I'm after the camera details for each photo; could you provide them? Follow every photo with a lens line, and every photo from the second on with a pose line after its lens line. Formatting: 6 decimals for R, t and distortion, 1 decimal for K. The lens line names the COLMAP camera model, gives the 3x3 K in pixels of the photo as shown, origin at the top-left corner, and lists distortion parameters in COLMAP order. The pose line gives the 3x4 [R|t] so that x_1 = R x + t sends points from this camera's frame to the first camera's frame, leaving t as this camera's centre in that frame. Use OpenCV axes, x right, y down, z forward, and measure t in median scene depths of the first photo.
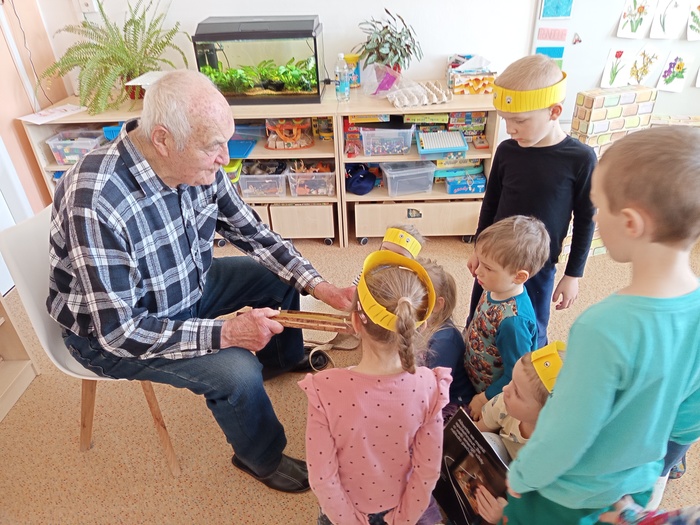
lens RADIAL K [[490.6, 0, 364.1], [0, 490.6, 287.6], [0, 0, 1]] dist [0.002753, -0.030510]
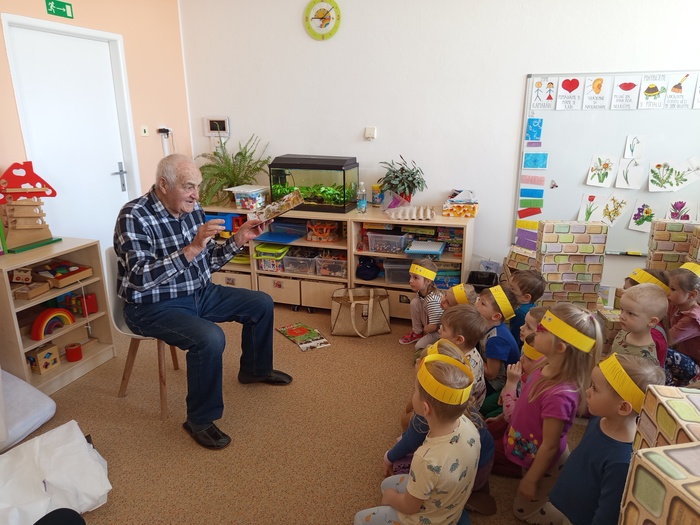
lens RADIAL K [[490.6, 0, 352.2], [0, 490.6, 266.4], [0, 0, 1]] dist [0.002753, -0.030510]
pose [[0.957424, 0.114216, -0.265132, 0.313926], [-0.186863, 0.945240, -0.267589, 0.141108], [0.220050, 0.305739, 0.926338, -0.252993]]
